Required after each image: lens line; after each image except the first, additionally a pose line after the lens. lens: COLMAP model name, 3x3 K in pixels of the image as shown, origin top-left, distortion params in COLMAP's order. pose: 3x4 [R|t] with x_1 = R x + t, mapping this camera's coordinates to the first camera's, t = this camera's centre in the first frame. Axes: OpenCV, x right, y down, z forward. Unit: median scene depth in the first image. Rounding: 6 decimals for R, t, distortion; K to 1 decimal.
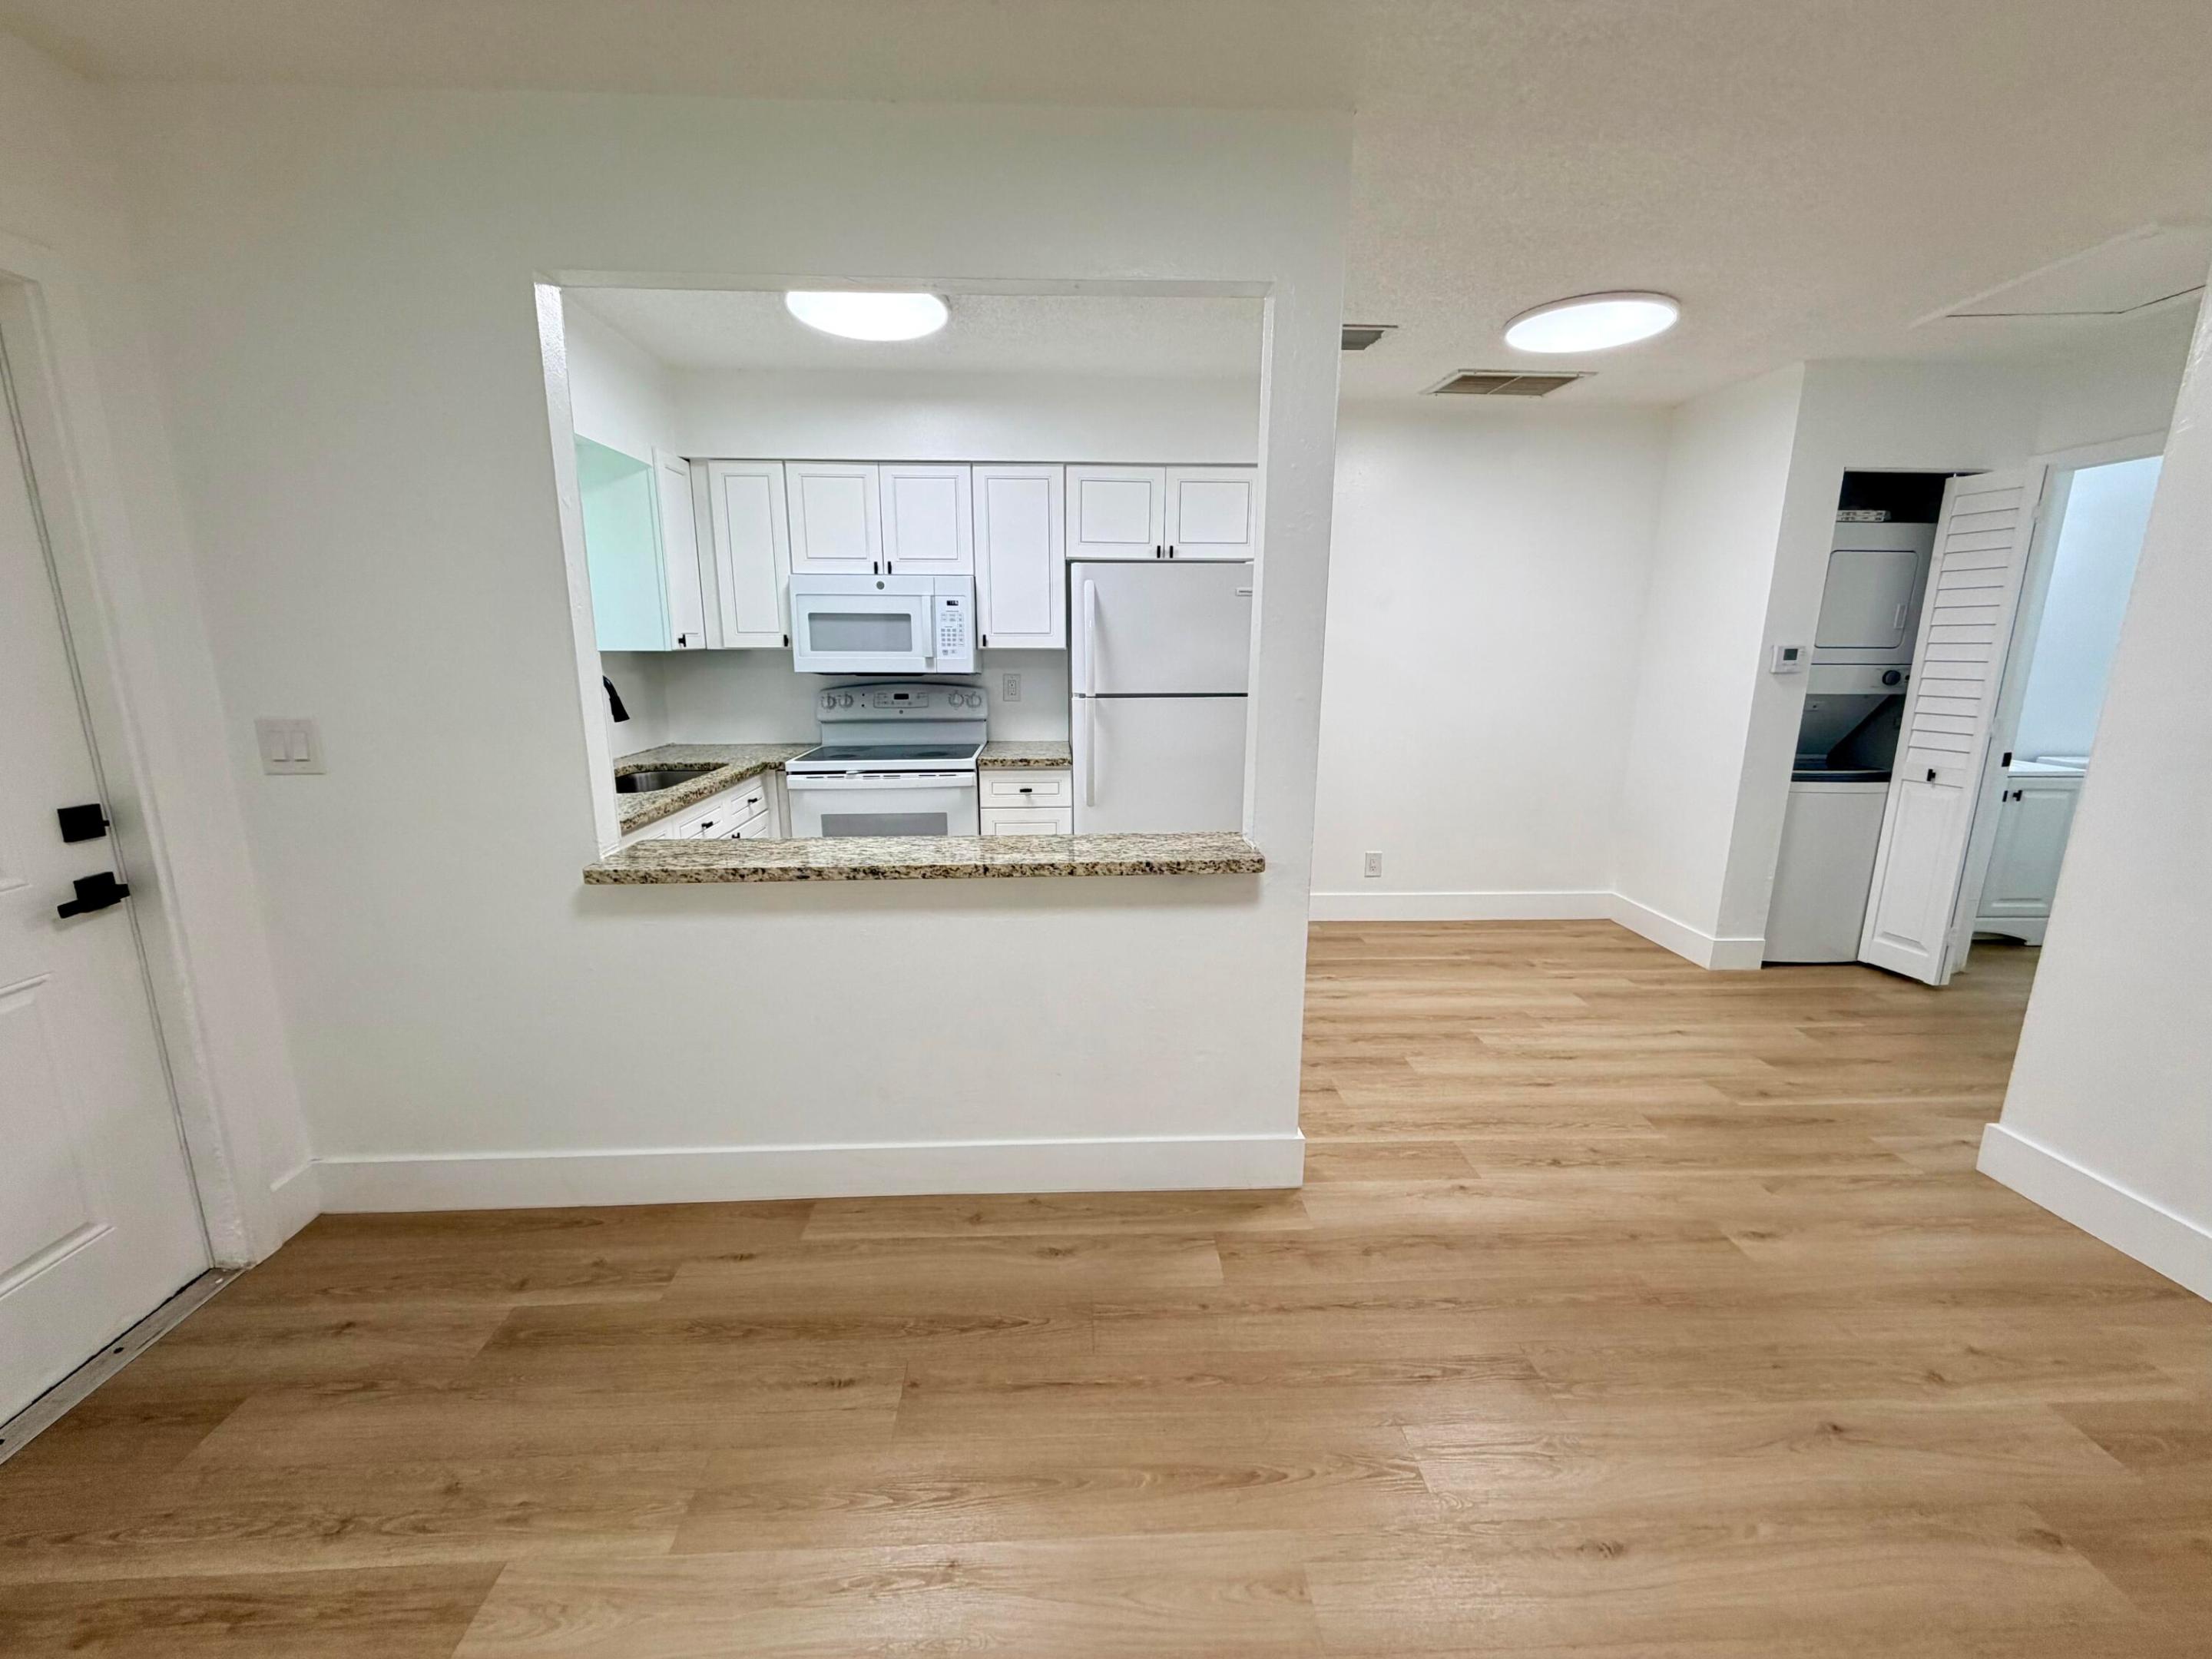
lens RADIAL K [[882.7, 0, 1100.8], [0, 882.7, 825.3], [0, 0, 1]] dist [0.000654, -0.000093]
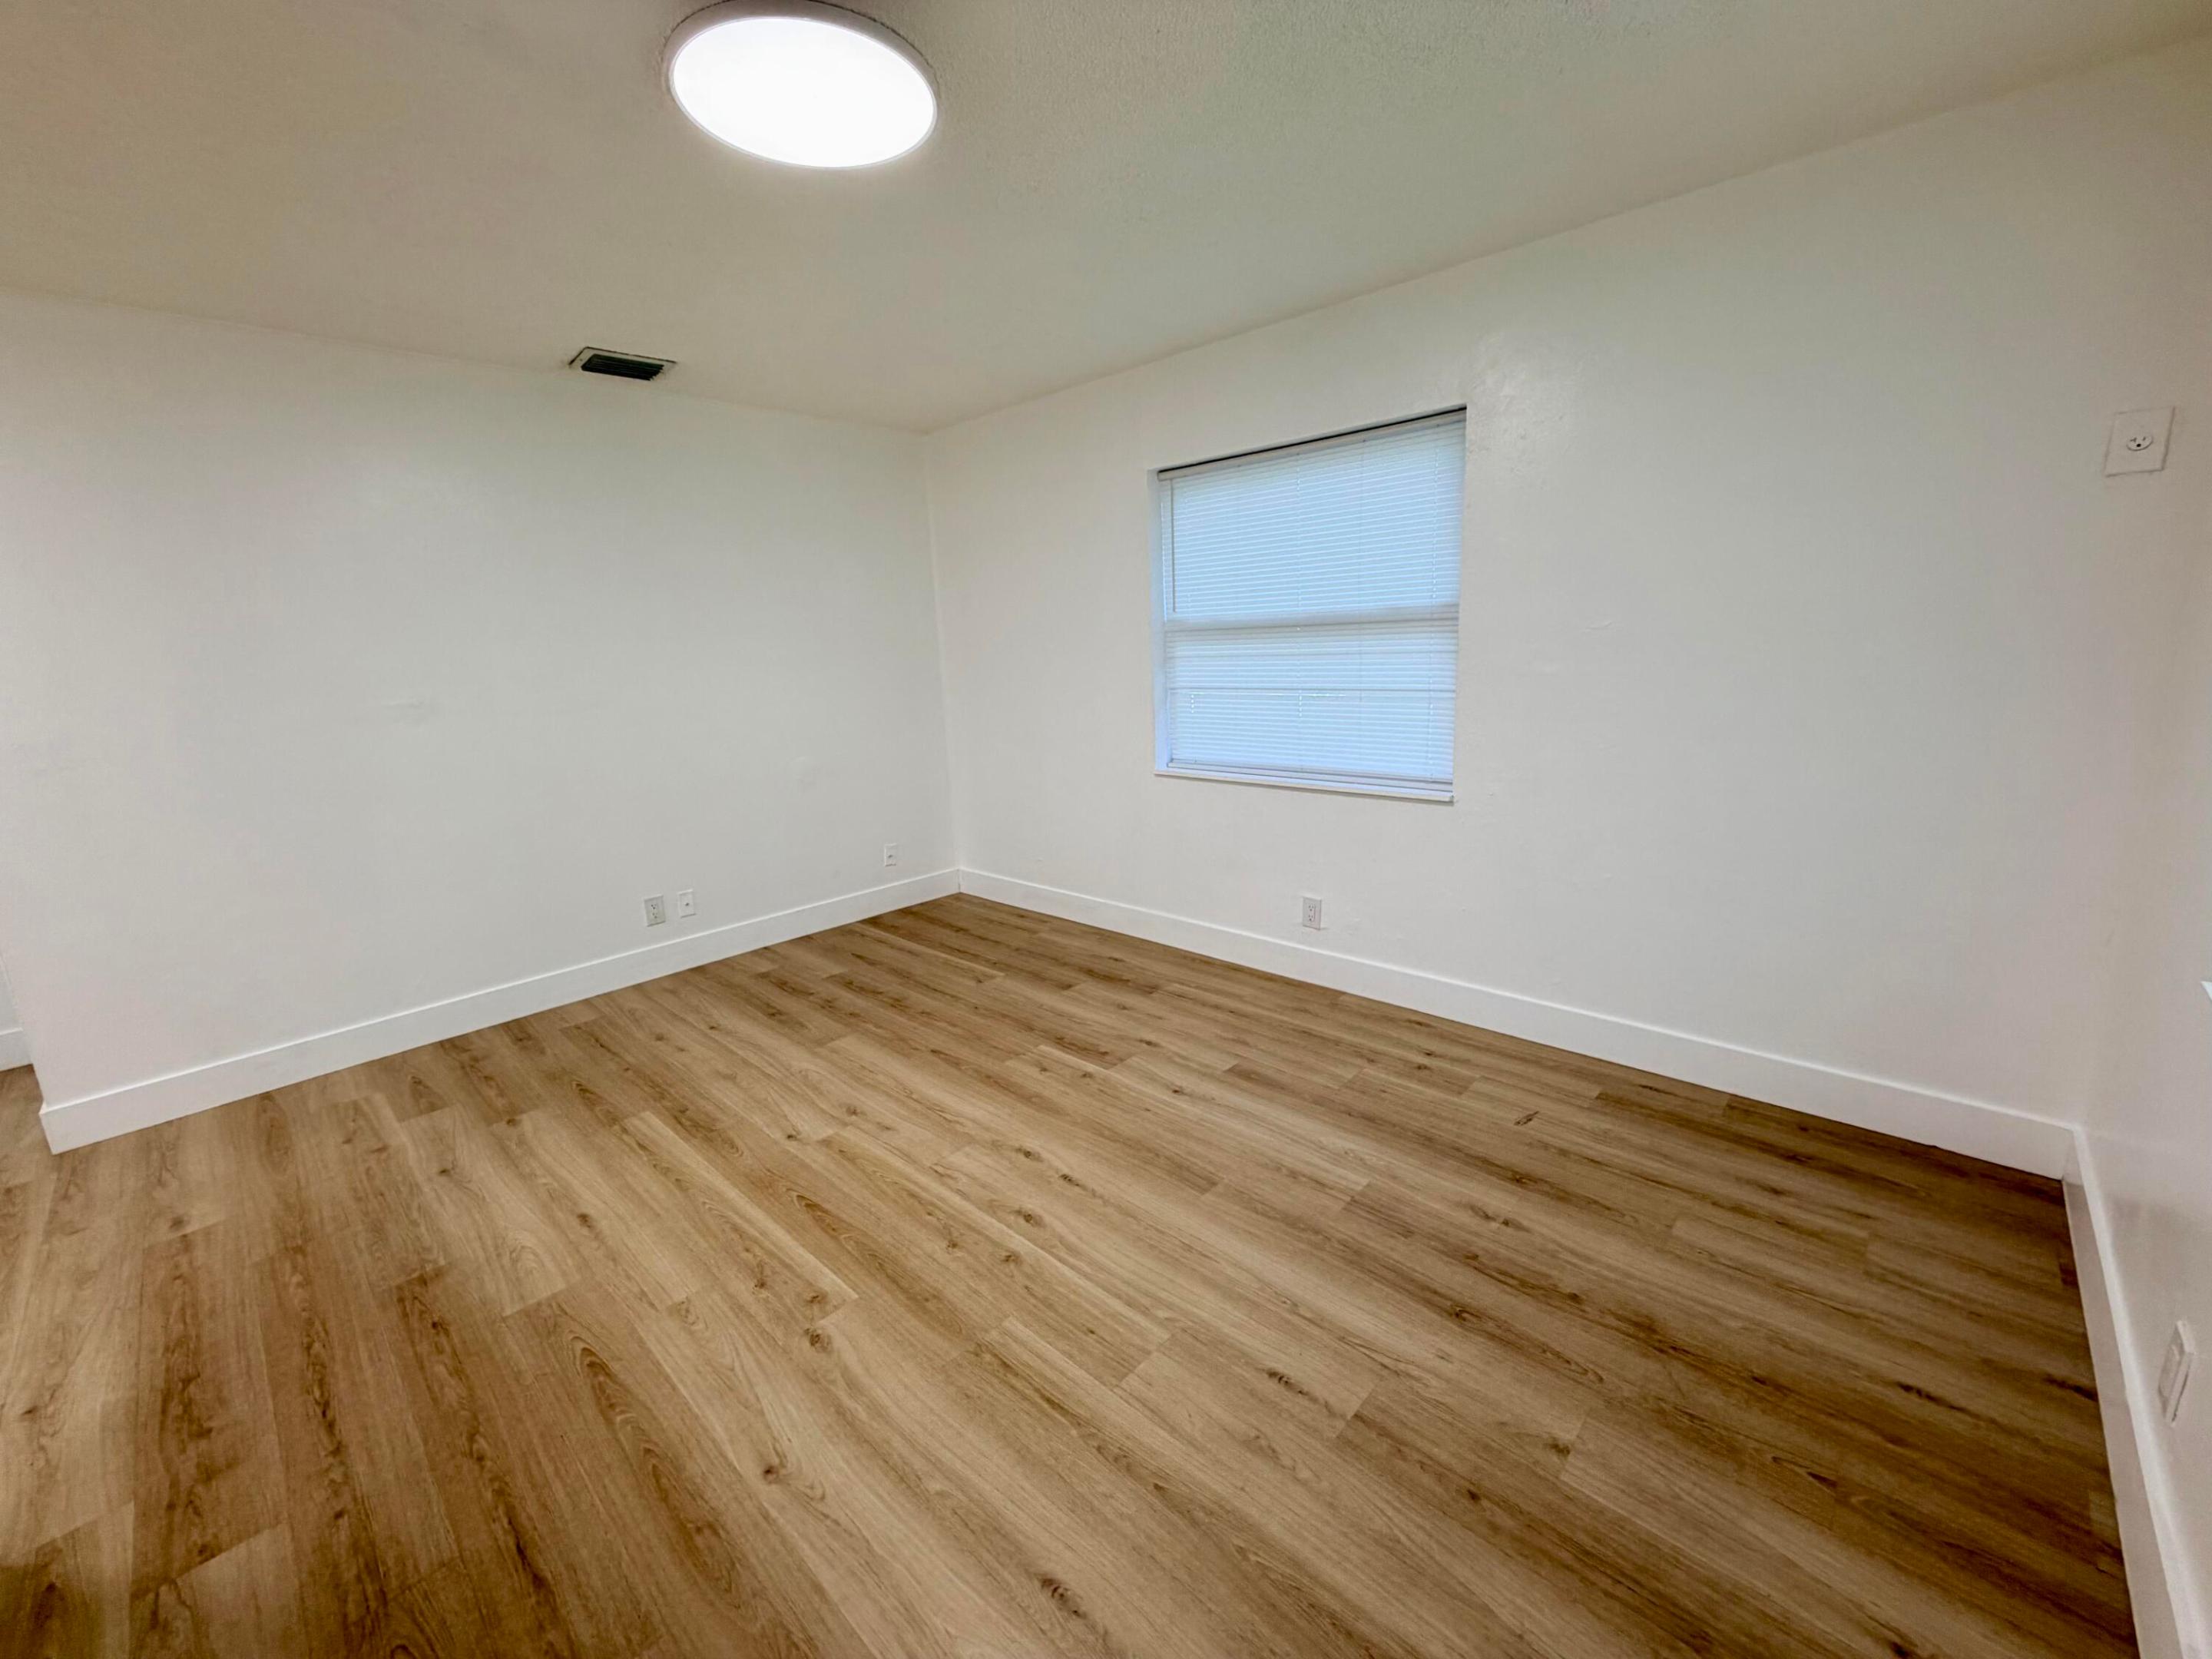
lens RADIAL K [[882.7, 0, 1100.8], [0, 882.7, 825.3], [0, 0, 1]] dist [0.000654, -0.000093]
pose [[-0.691933, -0.124714, 0.711109, -0.442363], [0.188827, 0.919419, 0.344982, -0.084426], [-0.696831, 0.372981, -0.612627, 0.416882]]
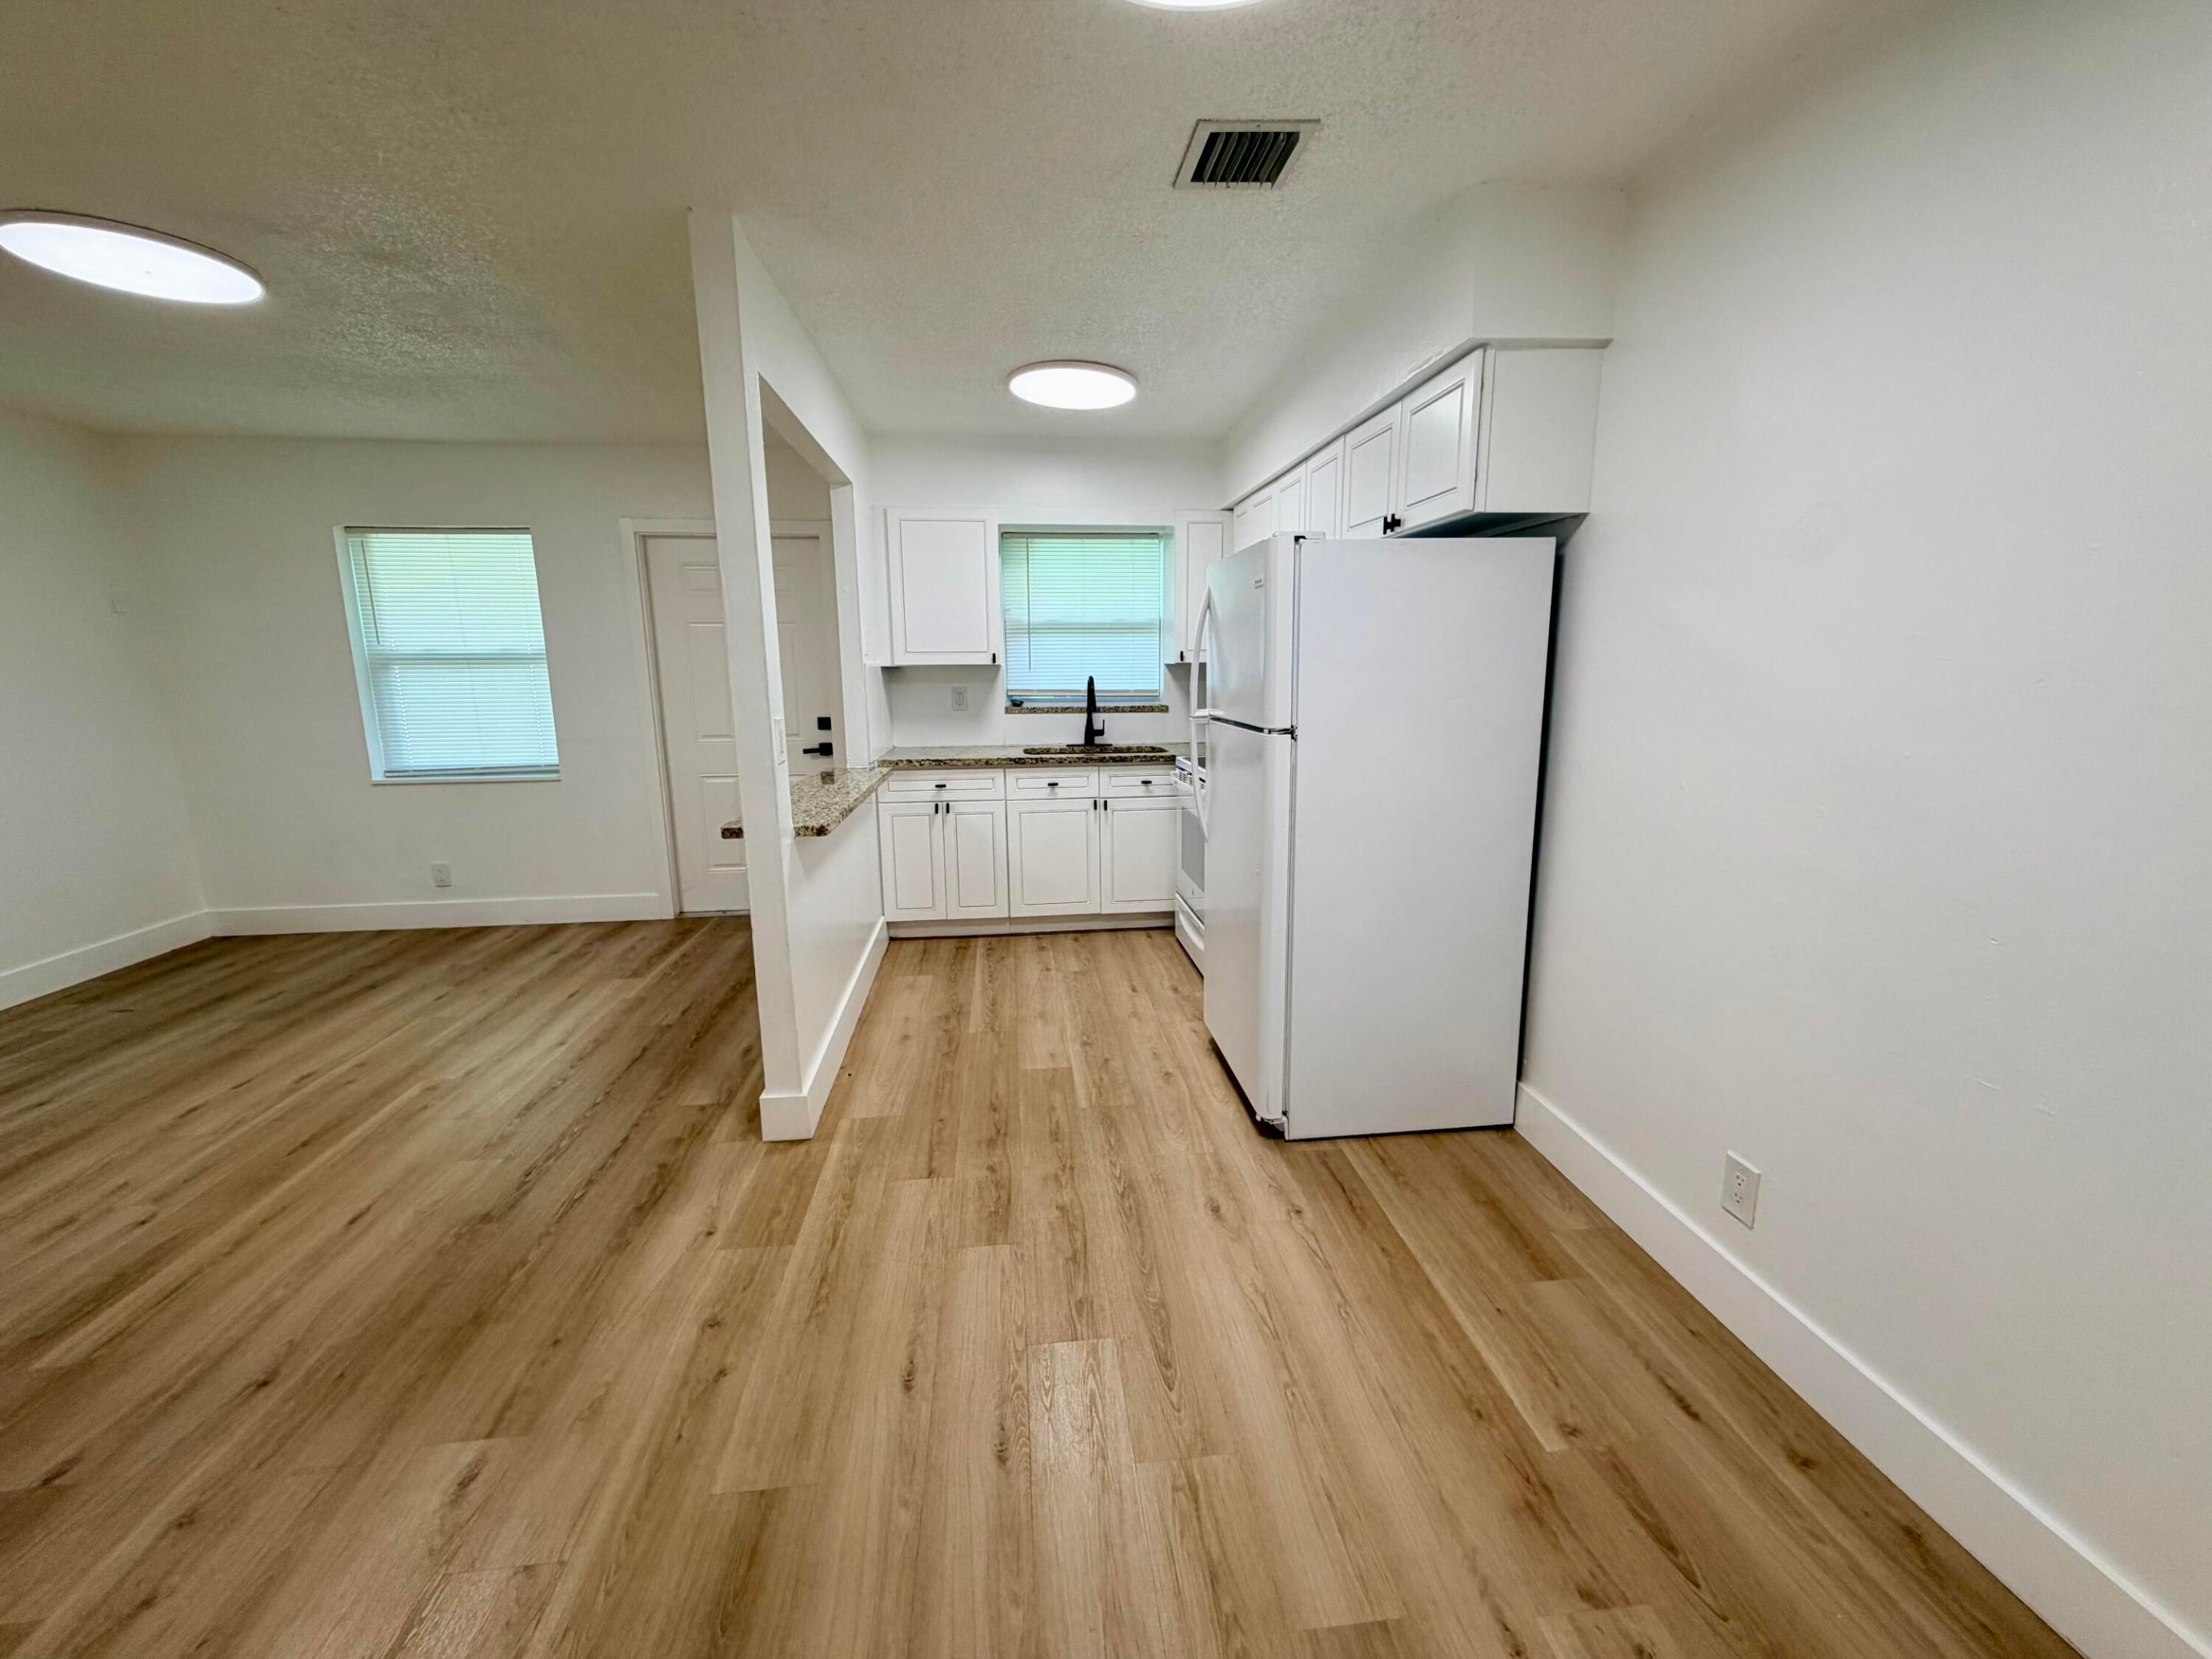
lens RADIAL K [[881.9, 0, 1101.2], [0, 881.9, 830.8], [0, 0, 1]] dist [0.002081, 0.000366]
pose [[0.063390, 0.188539, -0.980018, 0.827881], [-0.198090, 0.964831, 0.172804, -0.161431], [0.978132, 0.183177, 0.098508, 0.800942]]
